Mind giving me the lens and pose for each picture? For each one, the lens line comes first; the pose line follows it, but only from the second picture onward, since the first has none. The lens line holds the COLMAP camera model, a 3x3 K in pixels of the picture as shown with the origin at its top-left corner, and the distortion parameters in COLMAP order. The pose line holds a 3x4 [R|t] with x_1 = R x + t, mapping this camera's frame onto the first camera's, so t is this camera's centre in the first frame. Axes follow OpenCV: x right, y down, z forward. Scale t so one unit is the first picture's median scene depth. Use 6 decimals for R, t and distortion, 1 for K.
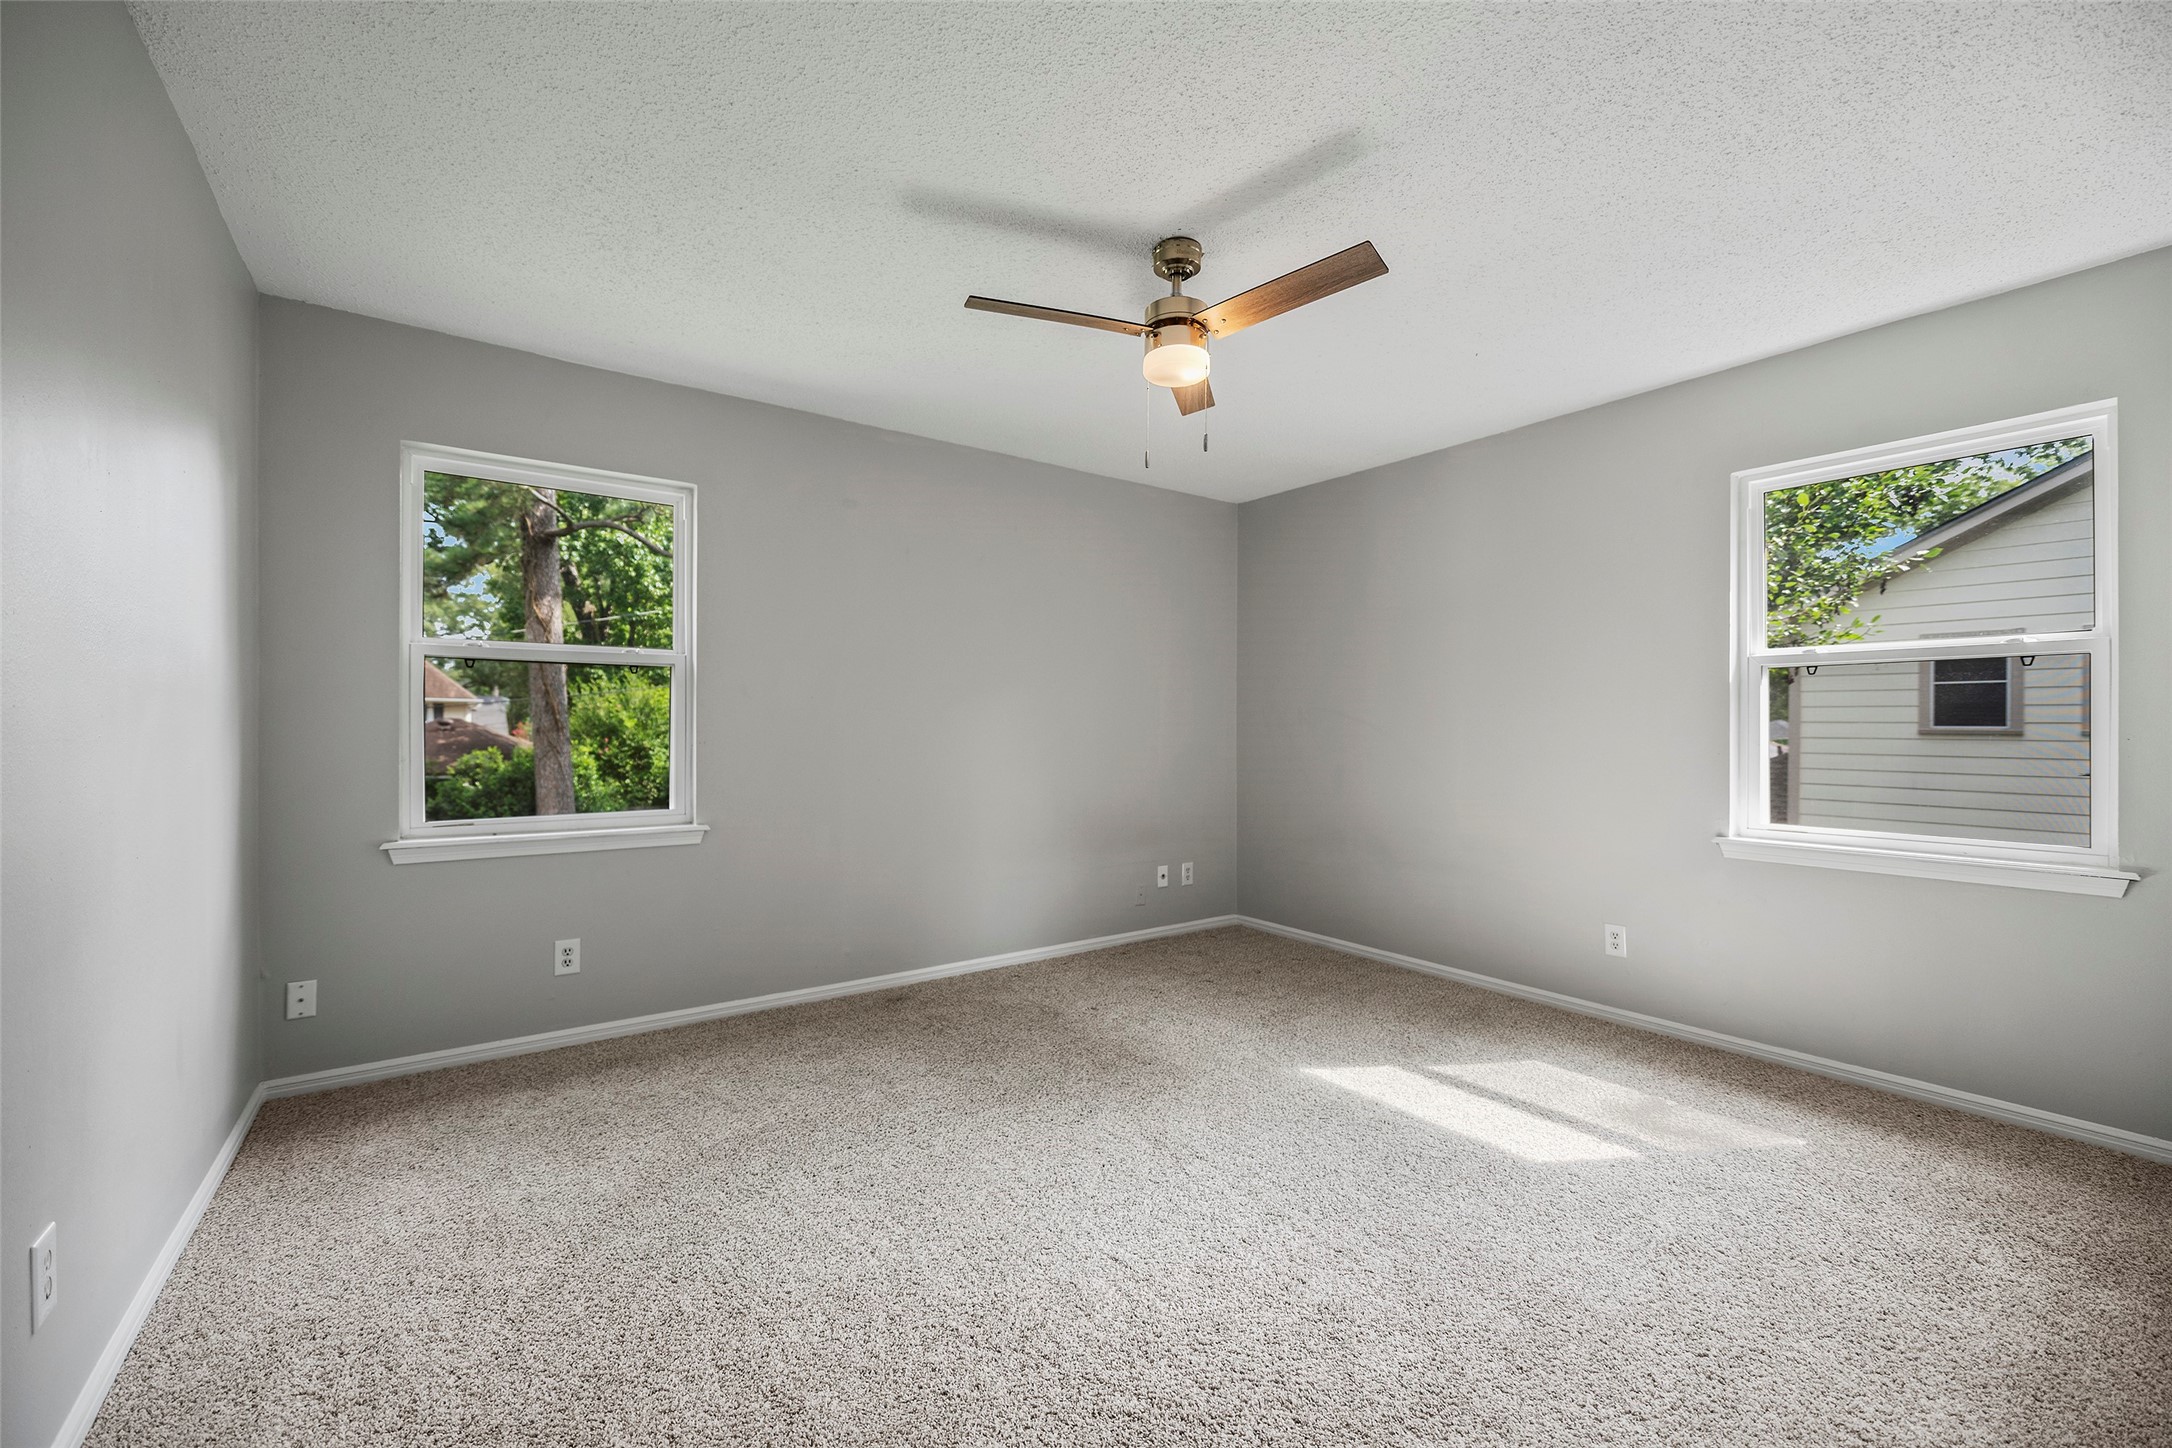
lens RADIAL K [[881.3, 0, 1086.0], [0, 881.3, 724.0], [0, 0, 1]] dist [-0.000745, -0.000120]
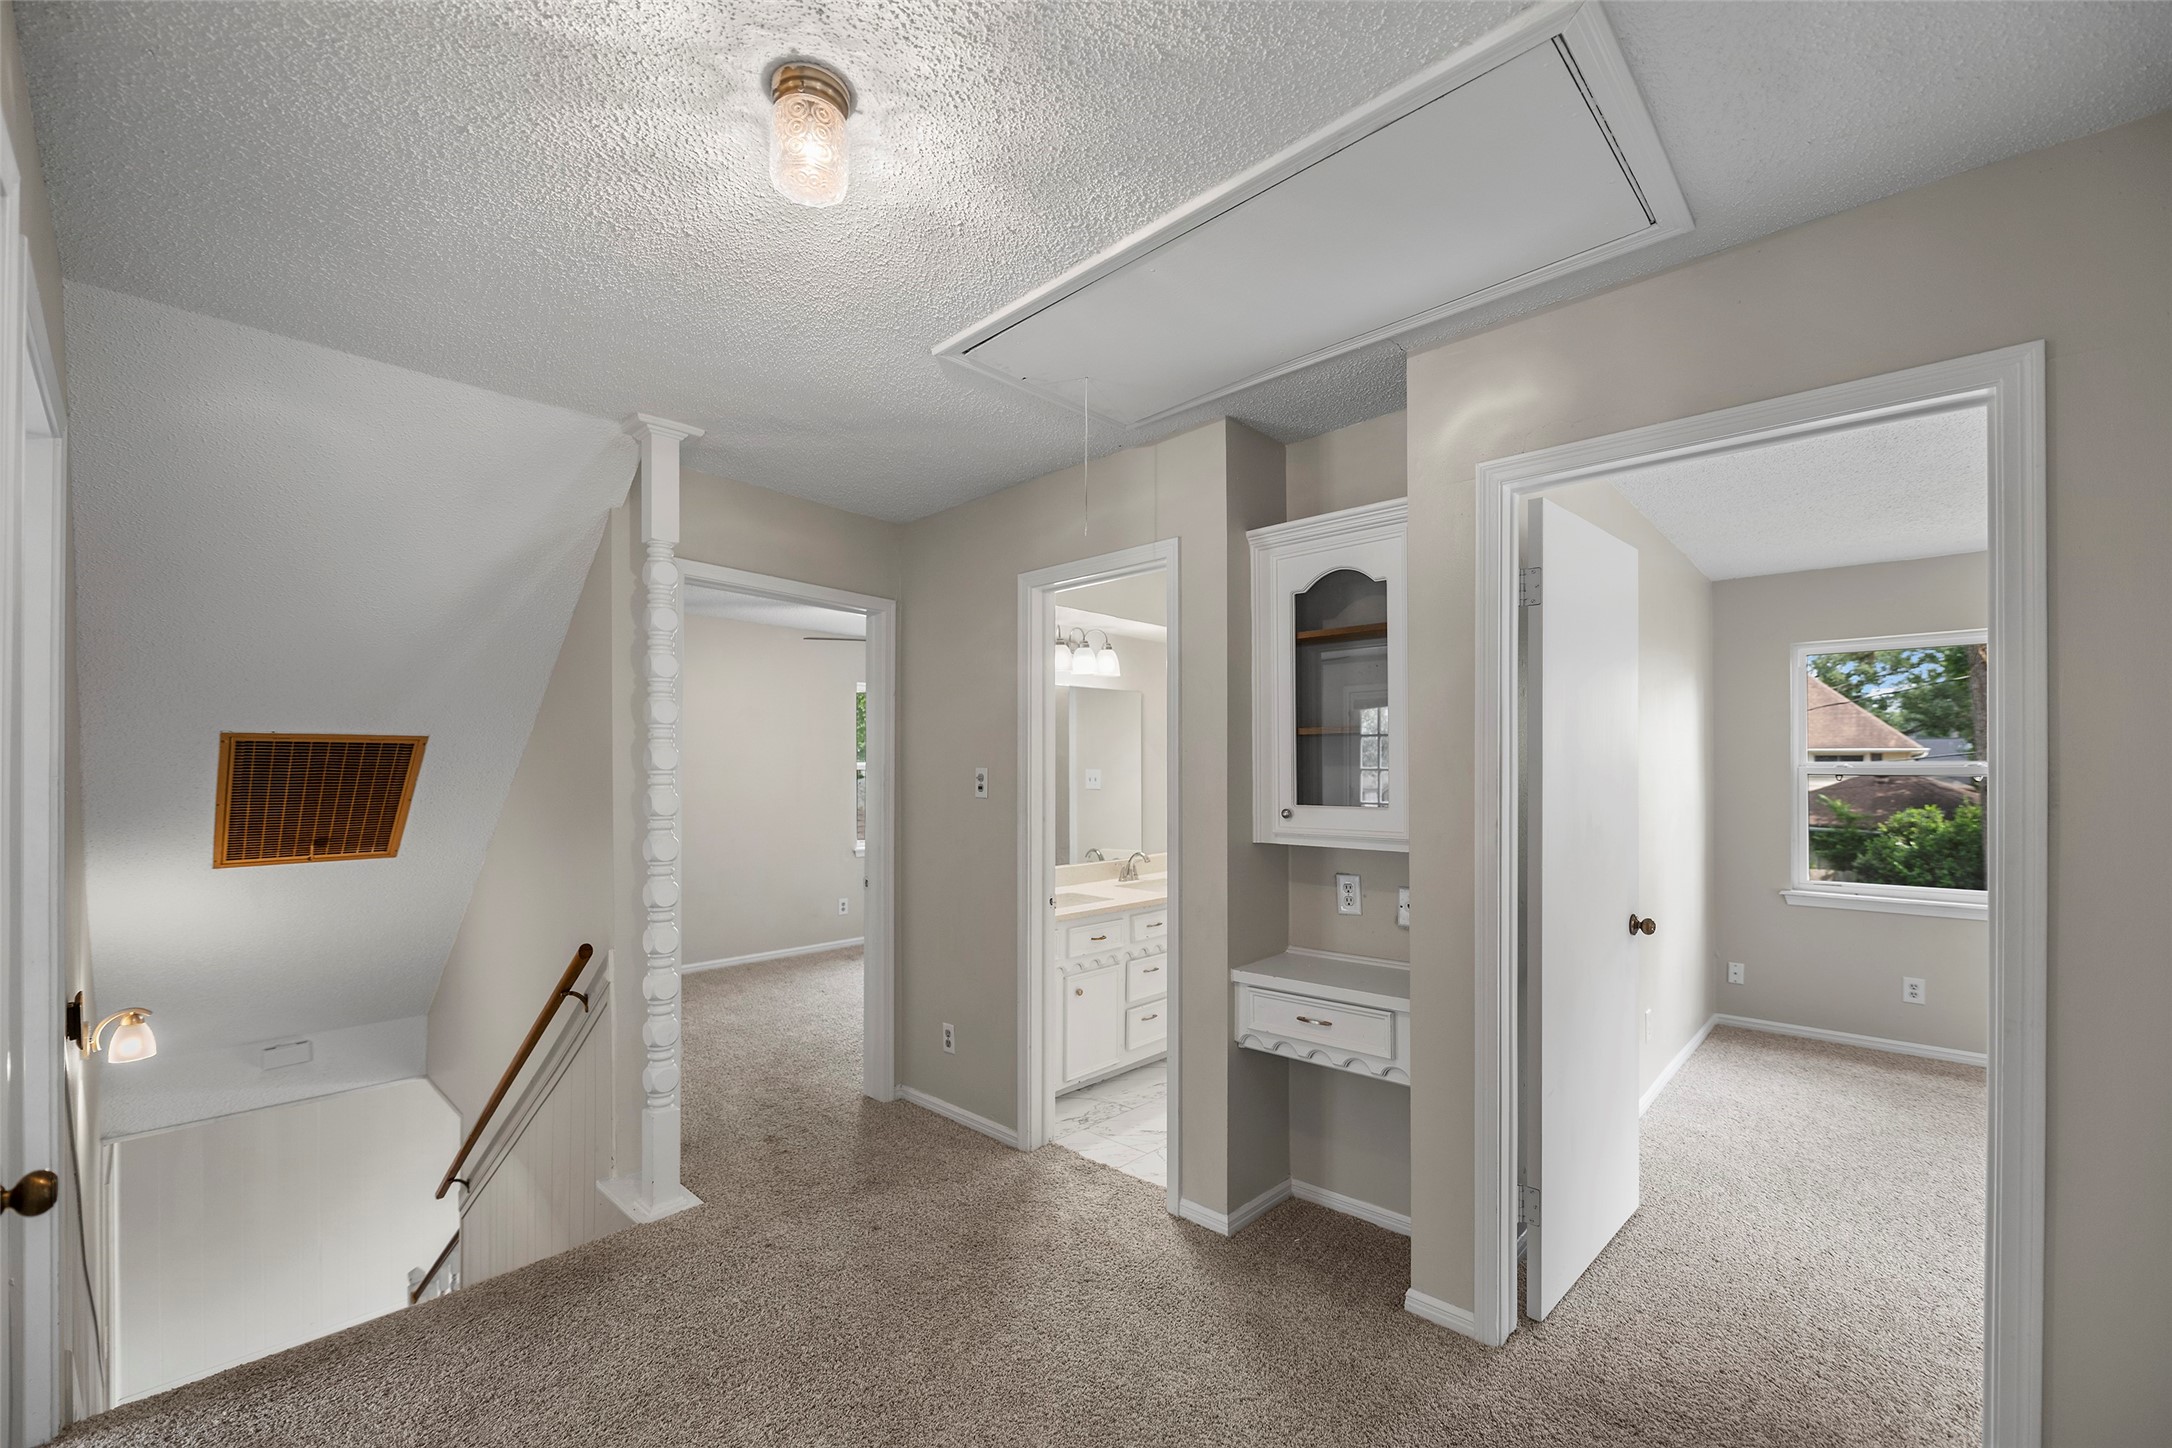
lens RADIAL K [[898.1, 0, 1090.6], [0, 898.1, 752.1], [0, 0, 1]] dist [-0.001887, -0.000177]
pose [[0.210614, -0.016729, -0.977426, 0.081340], [-0.002589, 0.999841, -0.017671, -0.012452], [0.977566, 0.006252, 0.210537, -0.087221]]
